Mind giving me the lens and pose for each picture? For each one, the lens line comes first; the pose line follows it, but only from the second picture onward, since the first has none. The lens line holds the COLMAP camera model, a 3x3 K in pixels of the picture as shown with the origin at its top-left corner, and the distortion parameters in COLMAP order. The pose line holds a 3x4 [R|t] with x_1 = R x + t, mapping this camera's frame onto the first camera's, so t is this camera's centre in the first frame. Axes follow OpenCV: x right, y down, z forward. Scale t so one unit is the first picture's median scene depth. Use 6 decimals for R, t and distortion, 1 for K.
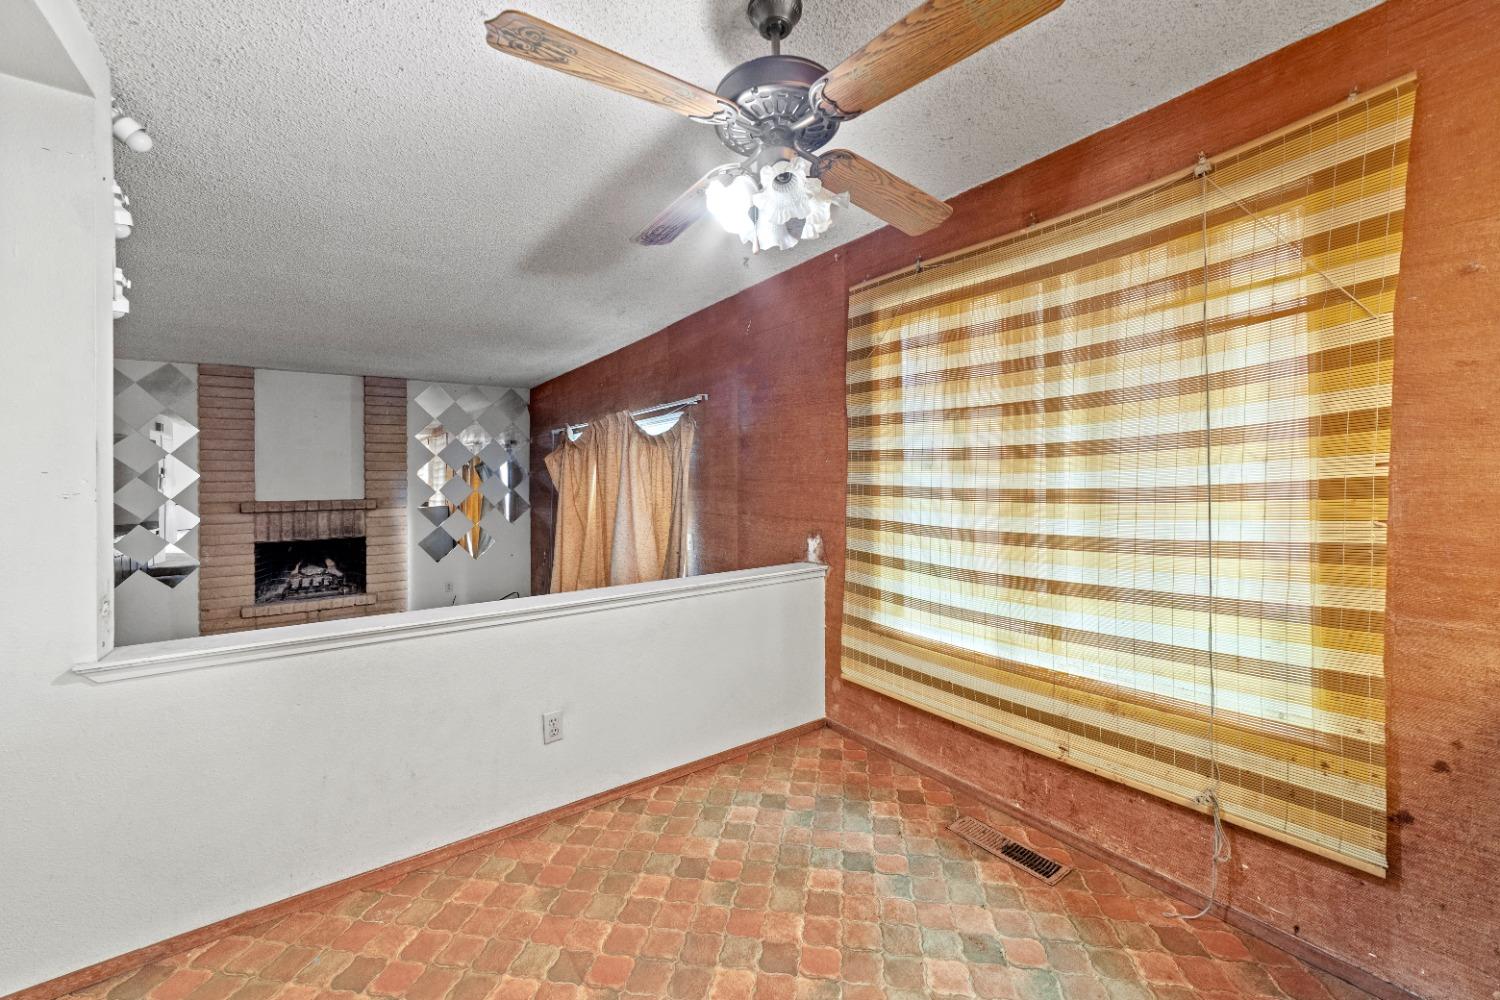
lens RADIAL K [[595.8, 0, 752.0], [0, 595.8, 473.6], [0, 0, 1]] dist [-0.011435, 0.000164]
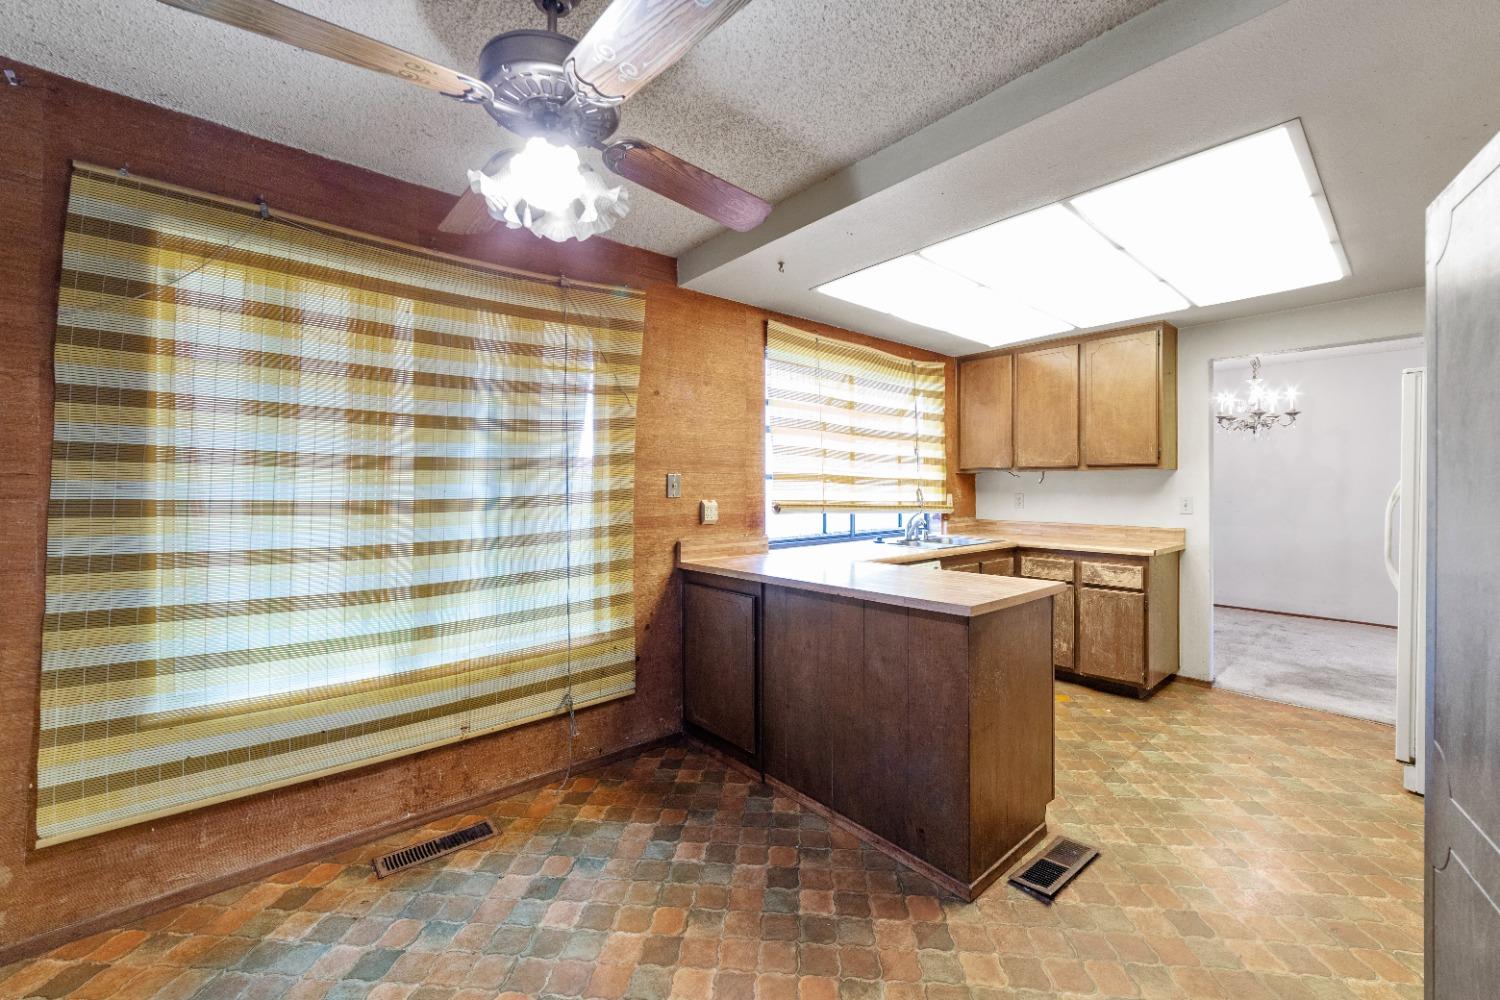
lens RADIAL K [[588.3, 0, 748.1], [0, 588.3, 495.5], [0, 0, 1]] dist [-0.010631, 0.000217]
pose [[-0.082365, 0.001550, 0.996601, -0.640894], [0.002924, 0.999995, -0.001313, 0.023426], [-0.996598, 0.002806, -0.082369, 0.553692]]
